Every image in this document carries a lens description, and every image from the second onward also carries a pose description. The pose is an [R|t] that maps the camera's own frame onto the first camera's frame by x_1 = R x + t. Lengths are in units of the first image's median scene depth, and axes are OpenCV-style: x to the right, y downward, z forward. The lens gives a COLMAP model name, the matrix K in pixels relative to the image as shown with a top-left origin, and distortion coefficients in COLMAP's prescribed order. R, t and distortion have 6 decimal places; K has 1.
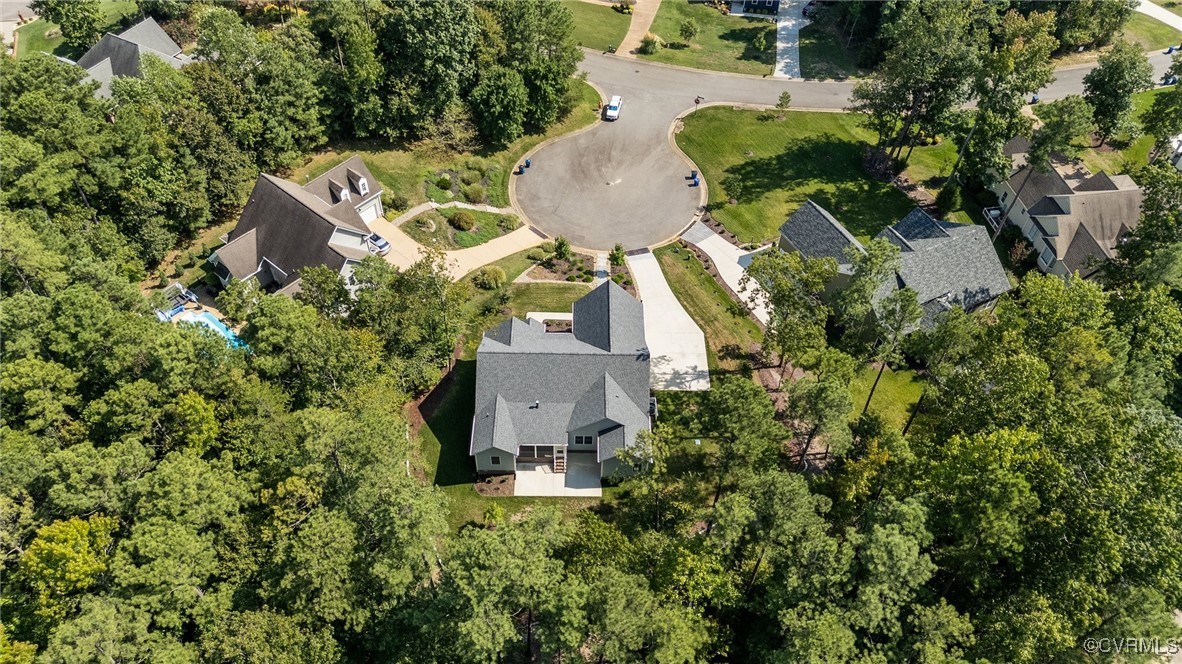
lens RADIAL K [[884.8, 0, 589.2], [0, 884.8, 314.8], [0, 0, 1]] dist [0.188294, -0.241200]
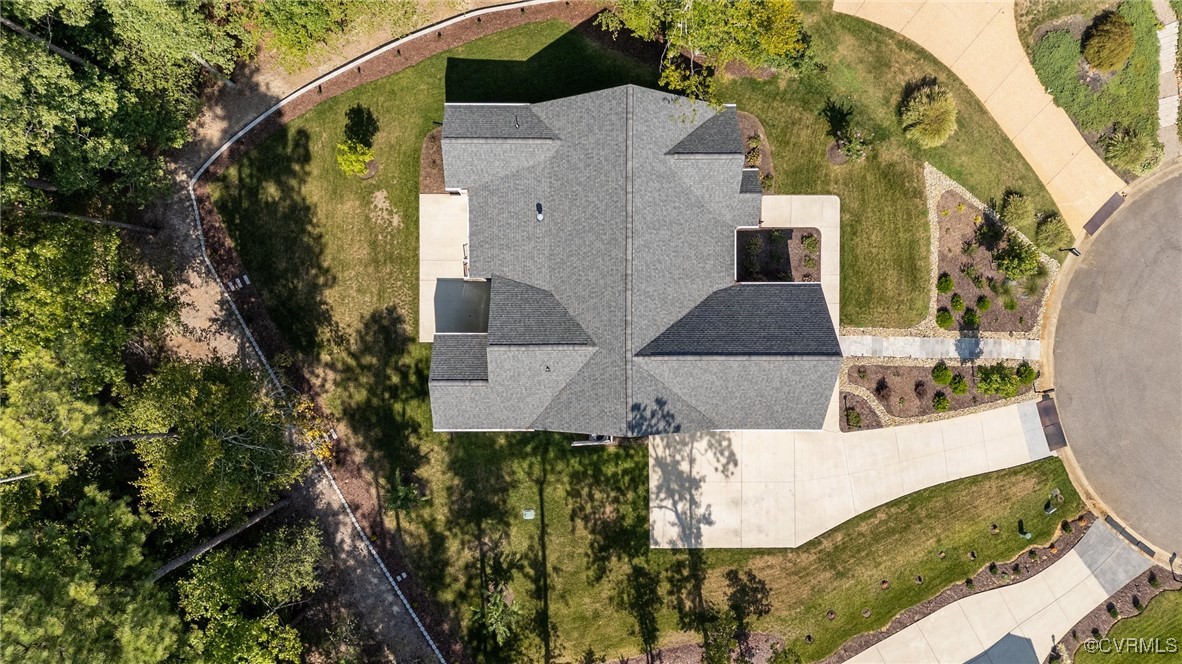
lens RADIAL K [[884.8, 0, 589.2], [0, 884.8, 314.8], [0, 0, 1]] dist [0.188294, -0.241200]
pose [[-0.000561, 0.999173, -0.040665, 0.019227], [-0.768475, 0.025590, 0.639368, -0.231046], [0.639880, 0.031608, 0.767825, 0.550655]]
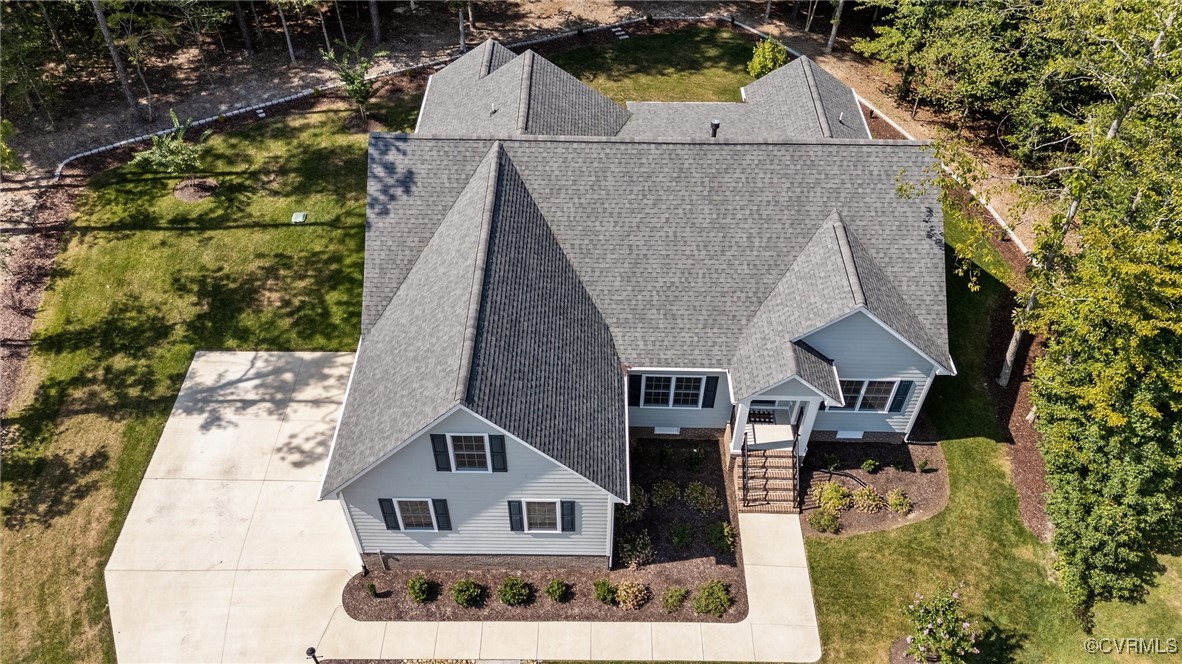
lens RADIAL K [[891.3, 0, 591.0], [0, 891.3, 332.0], [0, 0, 1]] dist [0.064231, -0.002227]
pose [[-0.999941, -0.008911, 0.006188, -0.011649], [0.006889, -0.080866, 0.996701, -0.243026], [-0.008381, 0.996685, 0.080923, 0.953620]]
